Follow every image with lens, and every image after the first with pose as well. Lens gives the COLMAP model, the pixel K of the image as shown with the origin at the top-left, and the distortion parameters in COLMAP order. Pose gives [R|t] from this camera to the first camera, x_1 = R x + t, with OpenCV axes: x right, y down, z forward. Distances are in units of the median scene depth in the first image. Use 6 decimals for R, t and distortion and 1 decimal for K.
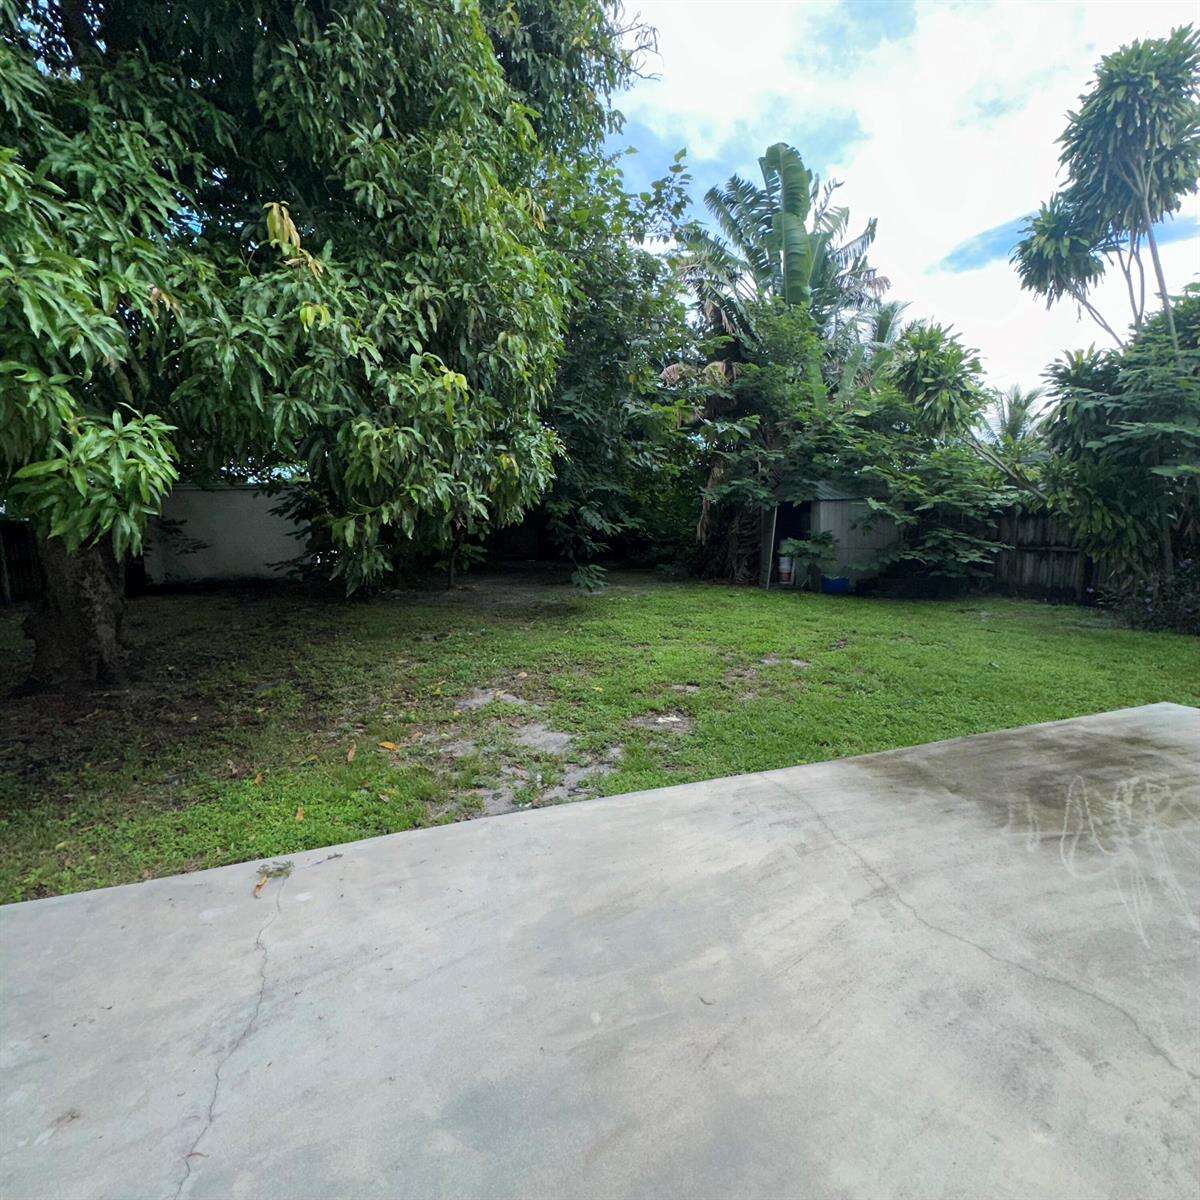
lens RADIAL K [[638.9, 0, 598.9], [0, 638.9, 600.5], [0, 0, 1]] dist [-0.002758, 0.000802]
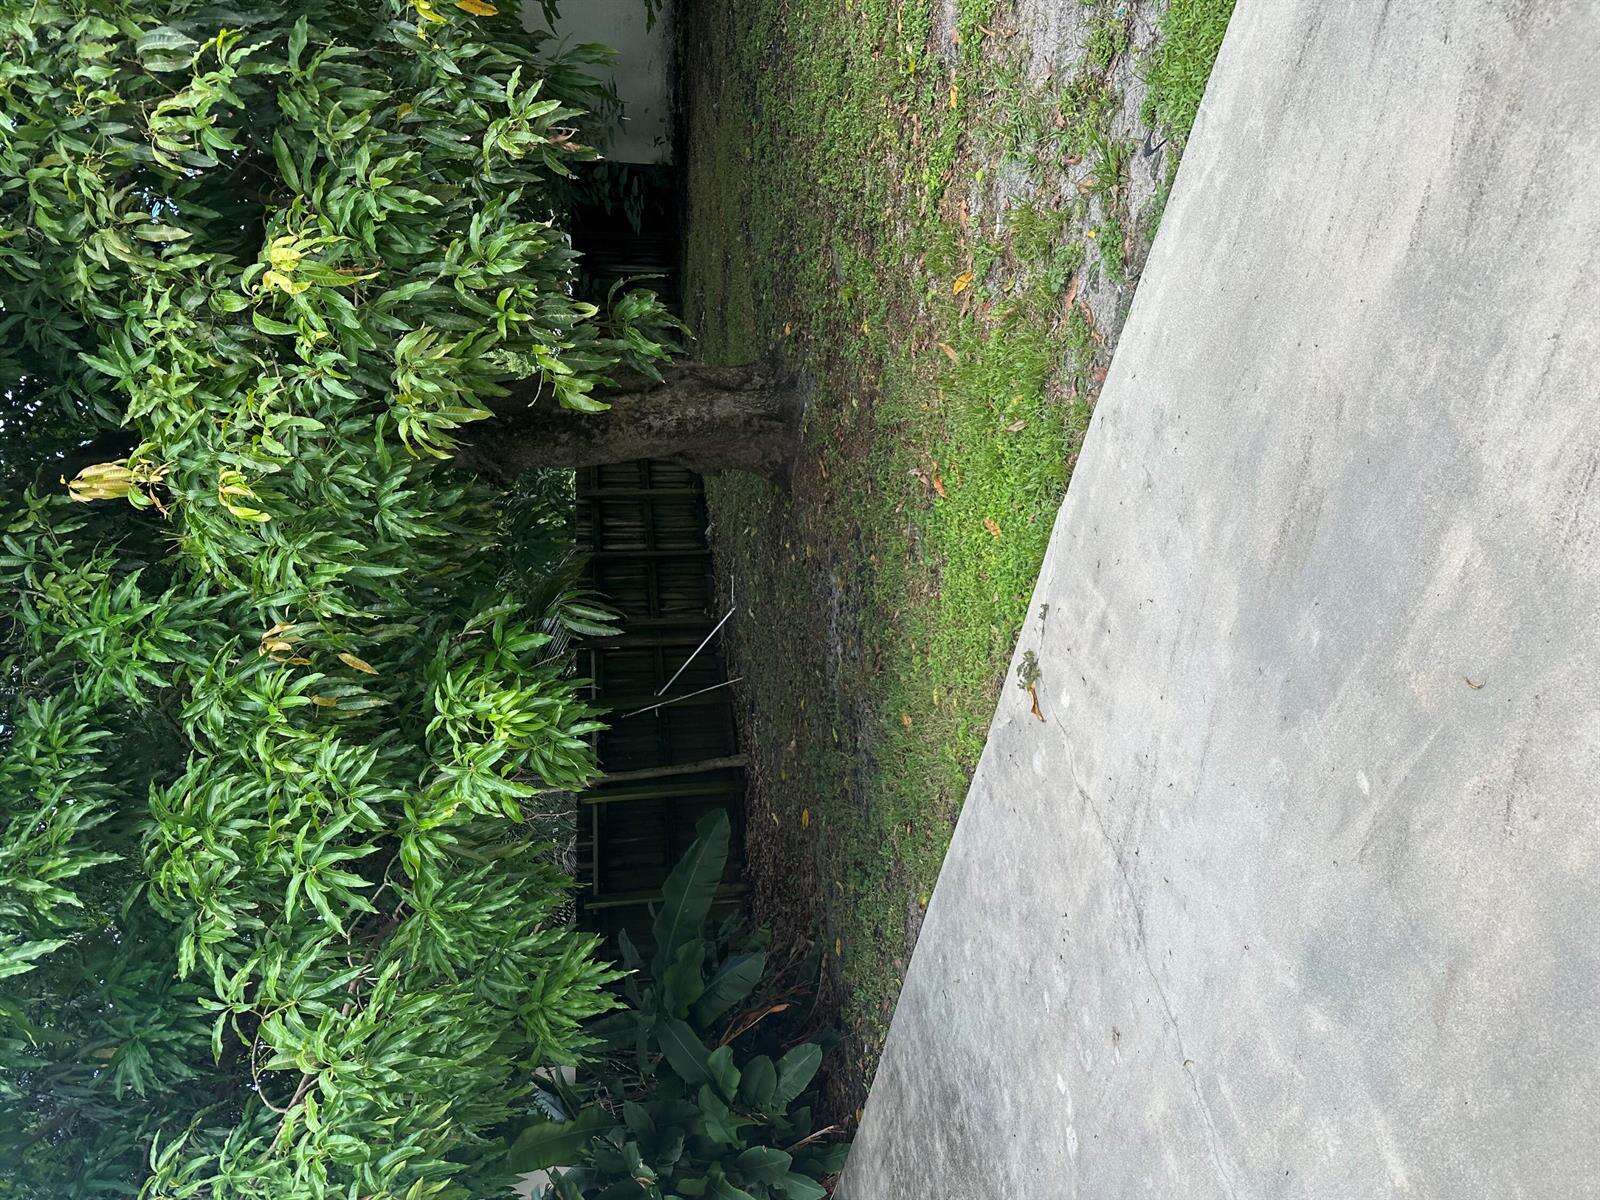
lens RADIAL K [[1119.2, 0, 809.8], [0, 1119.2, 603.2], [0, 0, 1]] dist [0.056497, -0.067478]
pose [[0.176341, -0.452670, -0.874068, 0.451706], [0.984015, 0.103509, 0.144916, -0.028741], [0.024874, -0.885650, 0.463687, 0.297567]]
